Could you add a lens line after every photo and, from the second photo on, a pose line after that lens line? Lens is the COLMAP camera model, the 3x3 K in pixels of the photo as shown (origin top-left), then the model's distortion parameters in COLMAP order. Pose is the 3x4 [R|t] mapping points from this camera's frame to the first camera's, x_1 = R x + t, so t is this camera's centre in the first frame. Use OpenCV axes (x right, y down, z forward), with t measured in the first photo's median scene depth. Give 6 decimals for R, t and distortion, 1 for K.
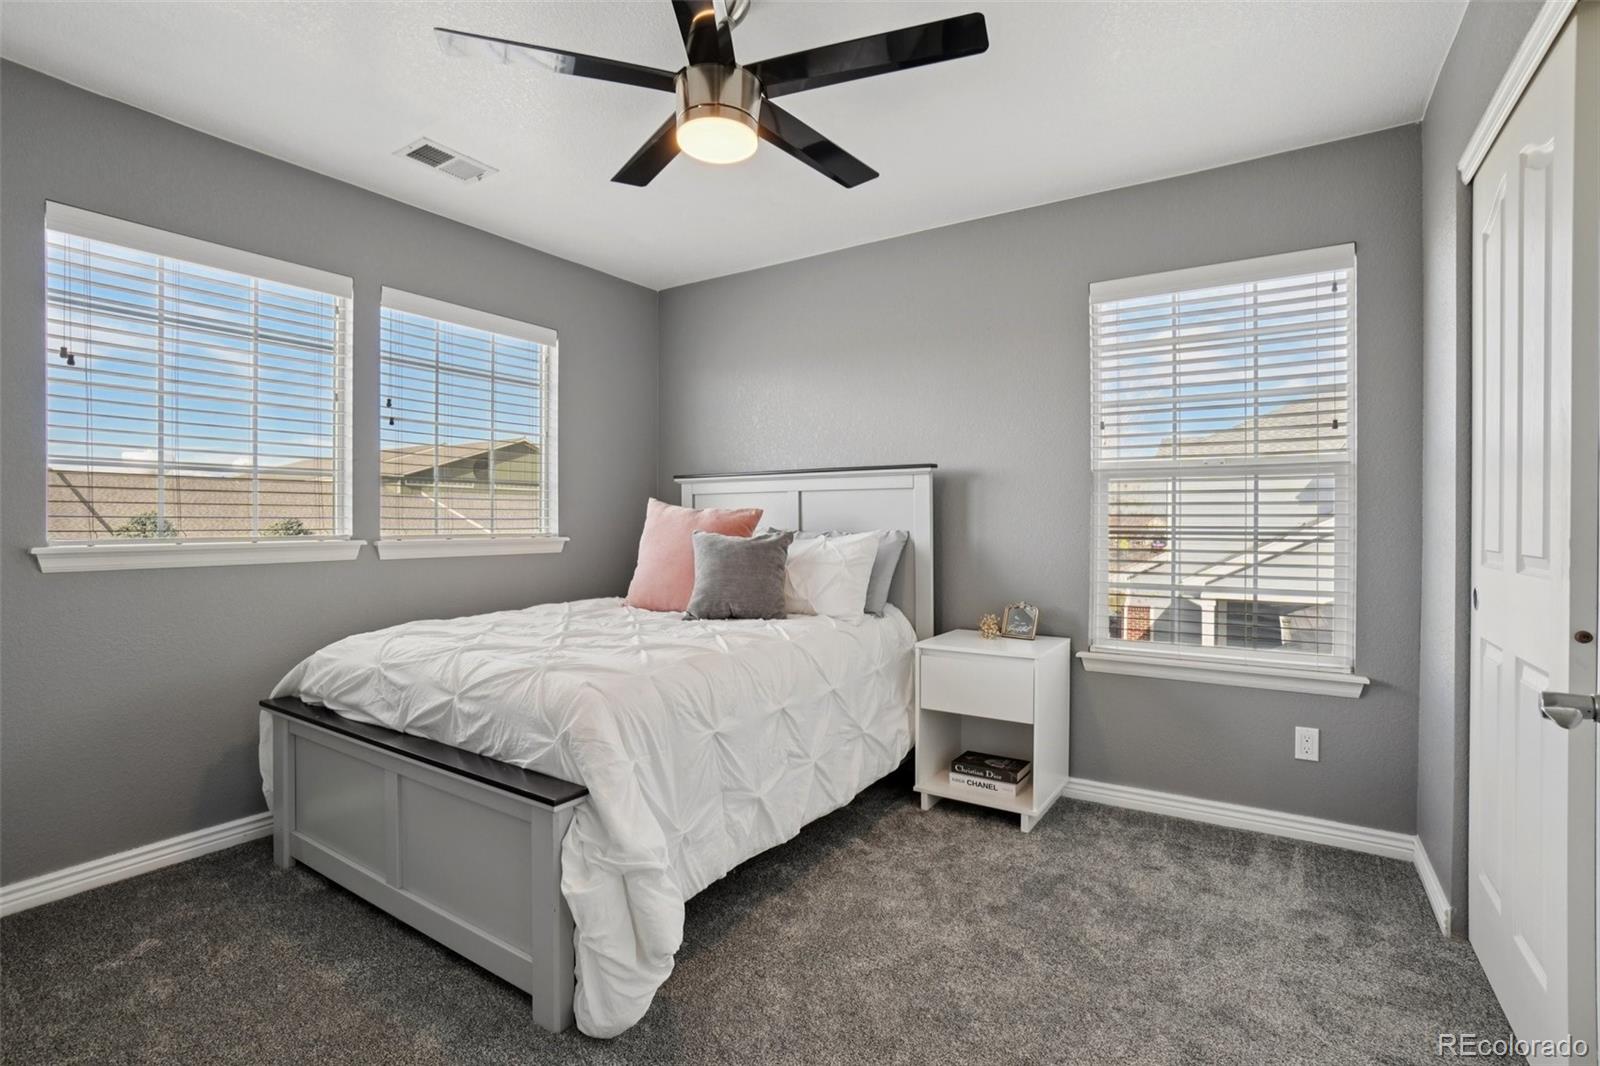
lens RADIAL K [[717.4, 0, 821.4], [0, 717.4, 530.3], [0, 0, 1]] dist [-0.041216, 0.019418]
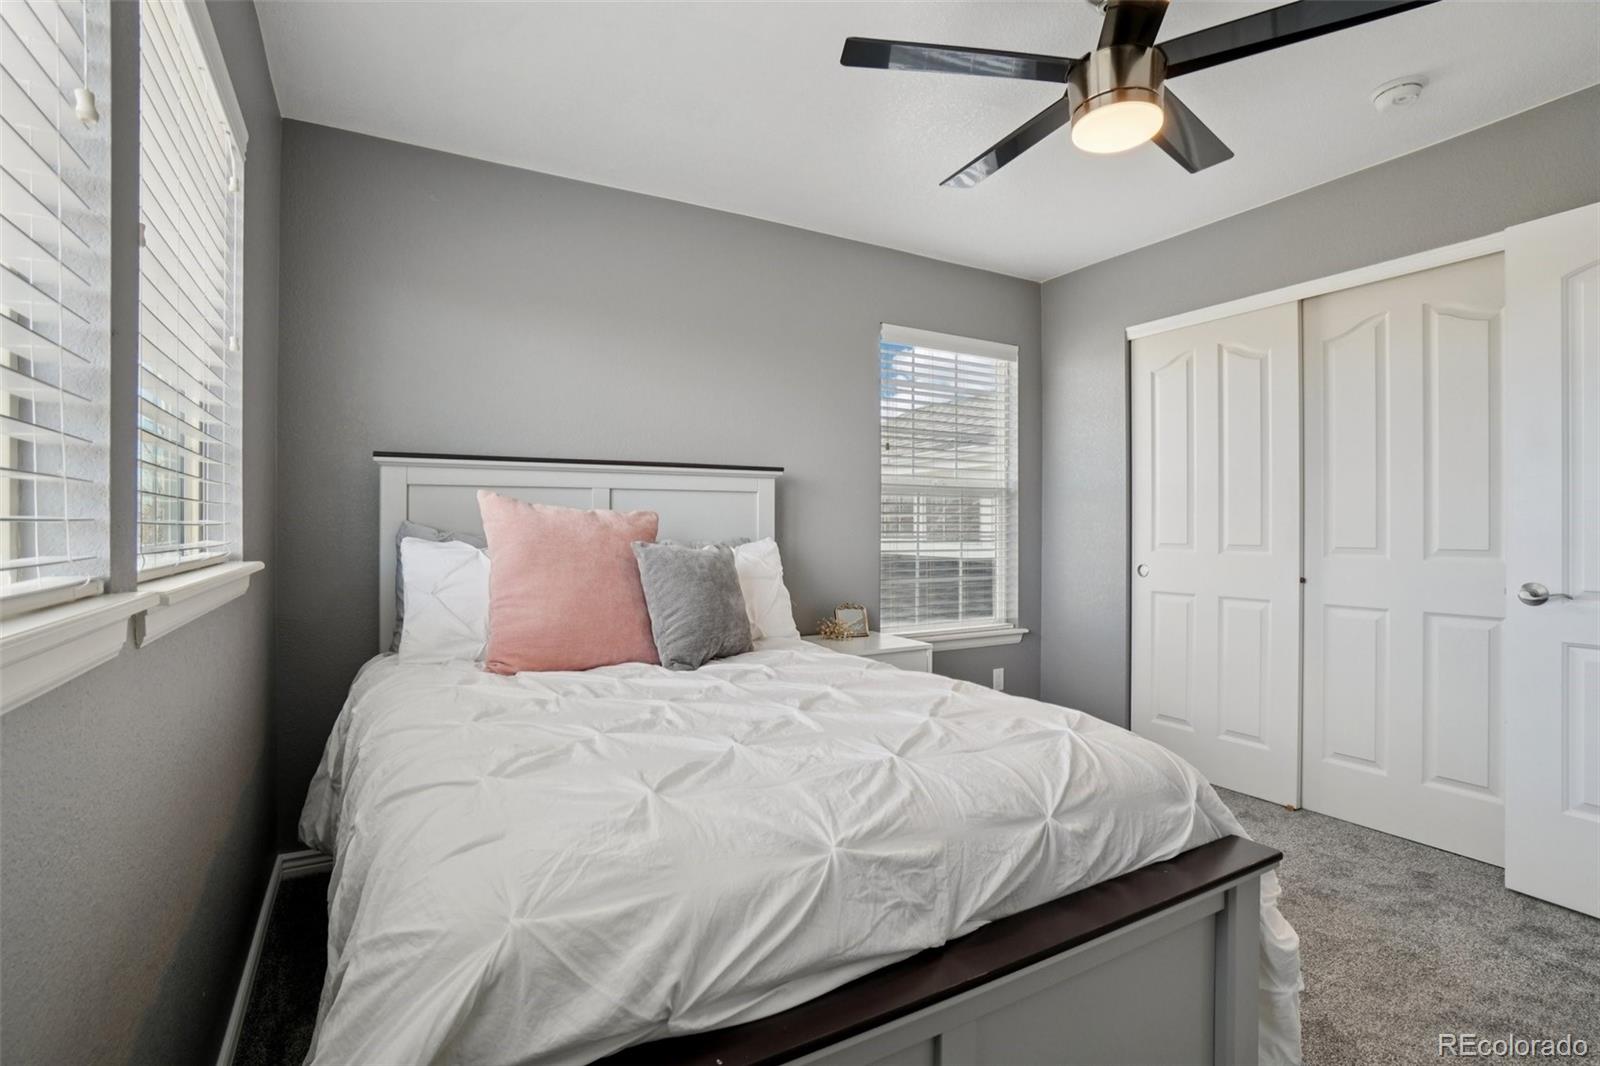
lens RADIAL K [[717.4, 0, 821.4], [0, 717.4, 530.3], [0, 0, 1]] dist [-0.041216, 0.019418]
pose [[0.483984, -0.003142, 0.875071, -0.825491], [0.010547, 0.999942, -0.002243, -0.008720], [-0.875013, 0.010315, 0.483989, 0.634913]]
